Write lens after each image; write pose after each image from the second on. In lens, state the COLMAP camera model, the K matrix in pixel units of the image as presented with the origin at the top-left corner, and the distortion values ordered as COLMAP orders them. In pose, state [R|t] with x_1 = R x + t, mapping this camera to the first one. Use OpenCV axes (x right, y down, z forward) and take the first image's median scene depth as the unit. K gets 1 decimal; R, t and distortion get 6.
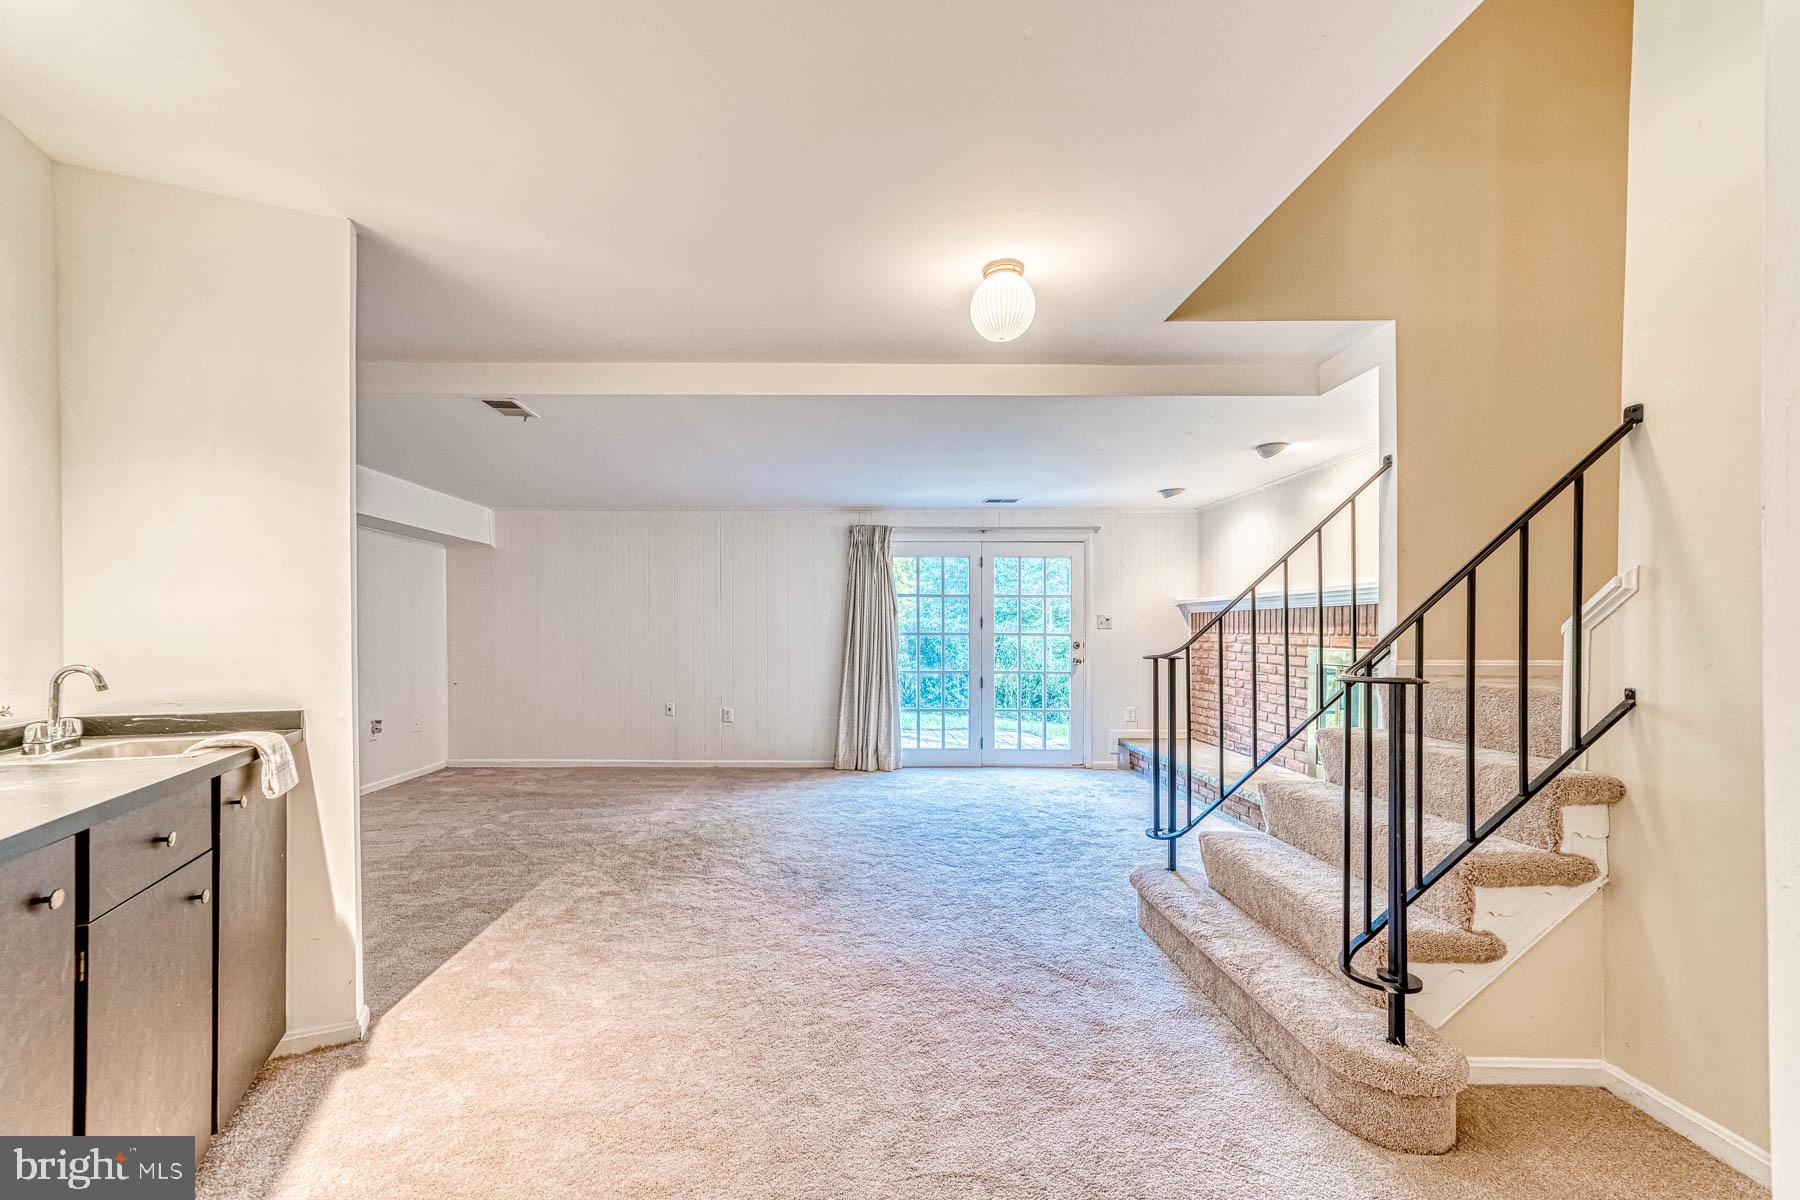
lens RADIAL K [[712.7, 0, 977.7], [0, 712.7, 602.0], [0, 0, 1]] dist [-0.012994, 0.006531]
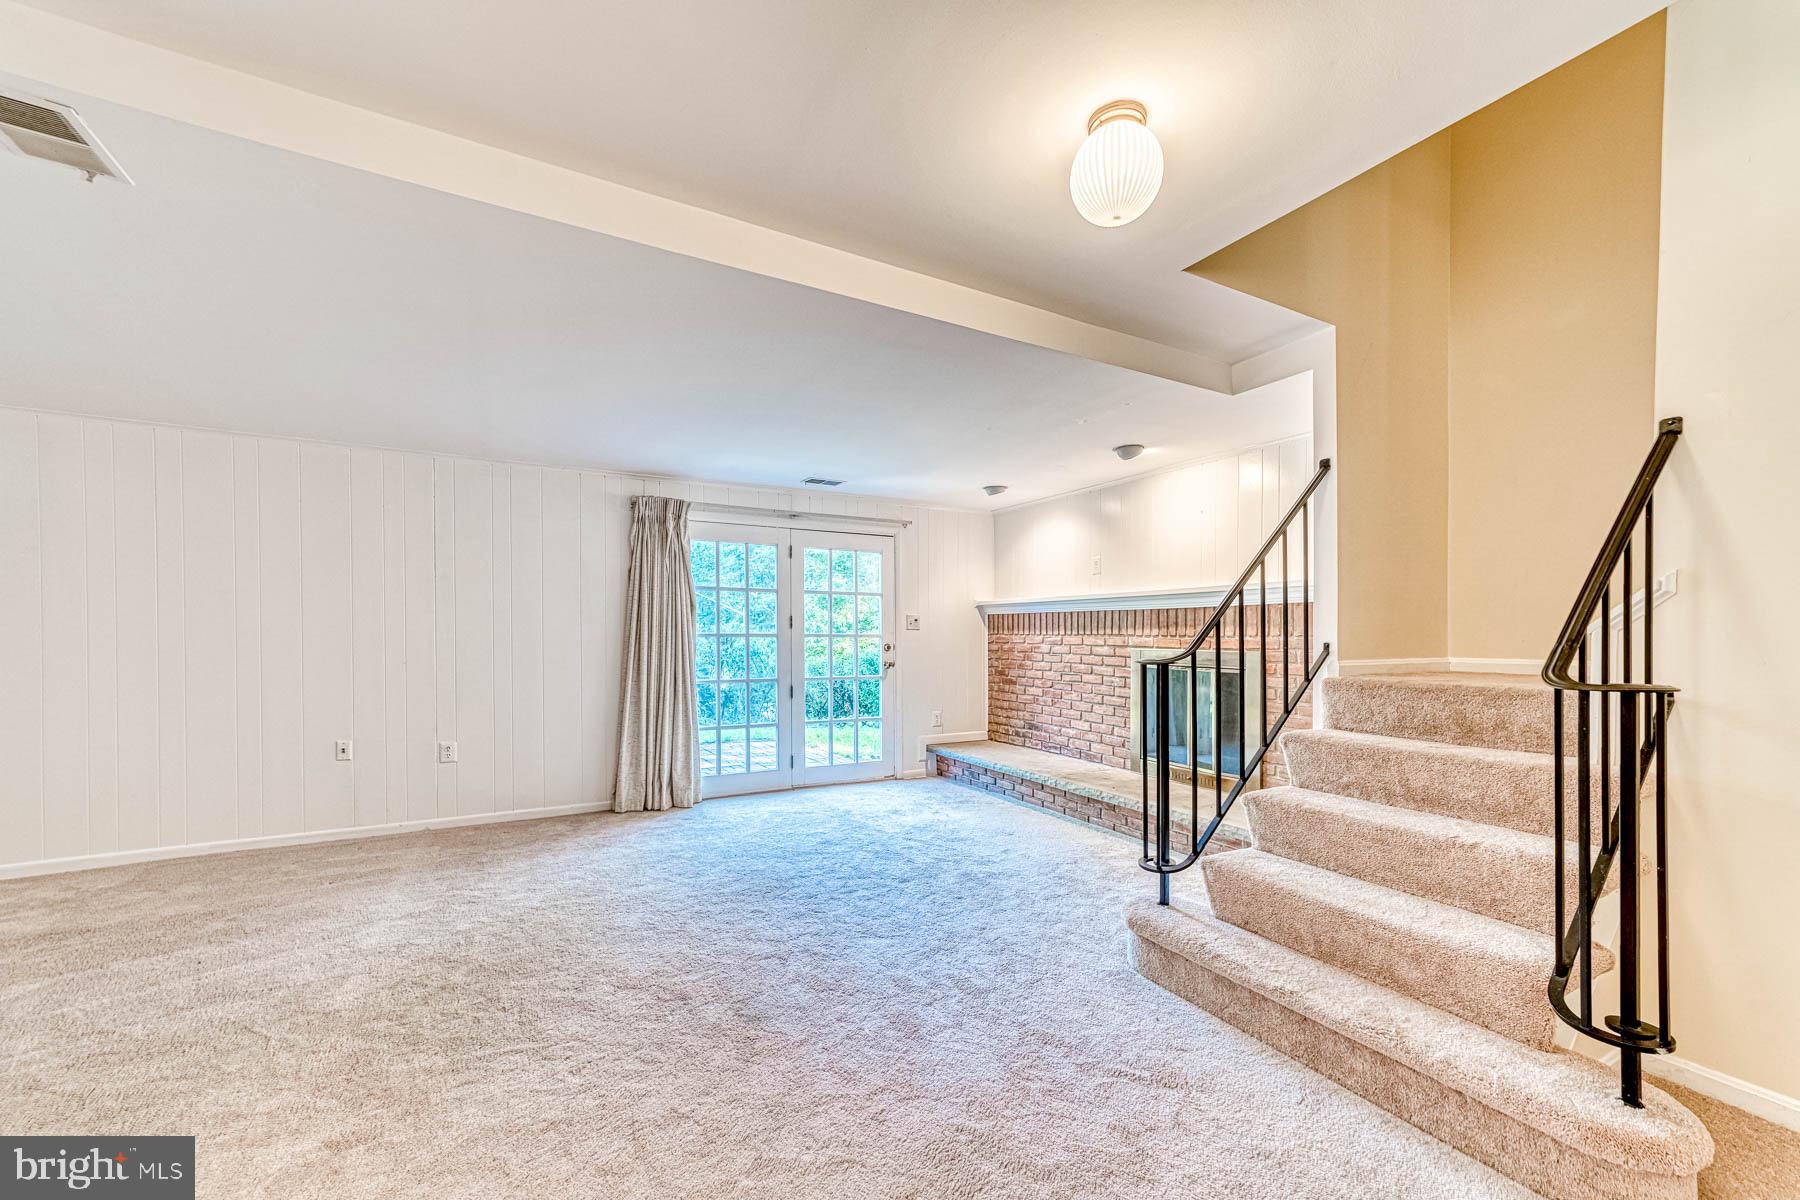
lens RADIAL K [[645.5, 0, 901.6], [0, 645.5, 610.6], [0, 0, 1]] dist [-0.011090, 0.006645]
pose [[0.908853, 0.016025, 0.416809, -0.213012], [-0.018198, 0.999834, 0.001239, 0.012580], [-0.416720, -0.008711, 0.908993, 0.248369]]
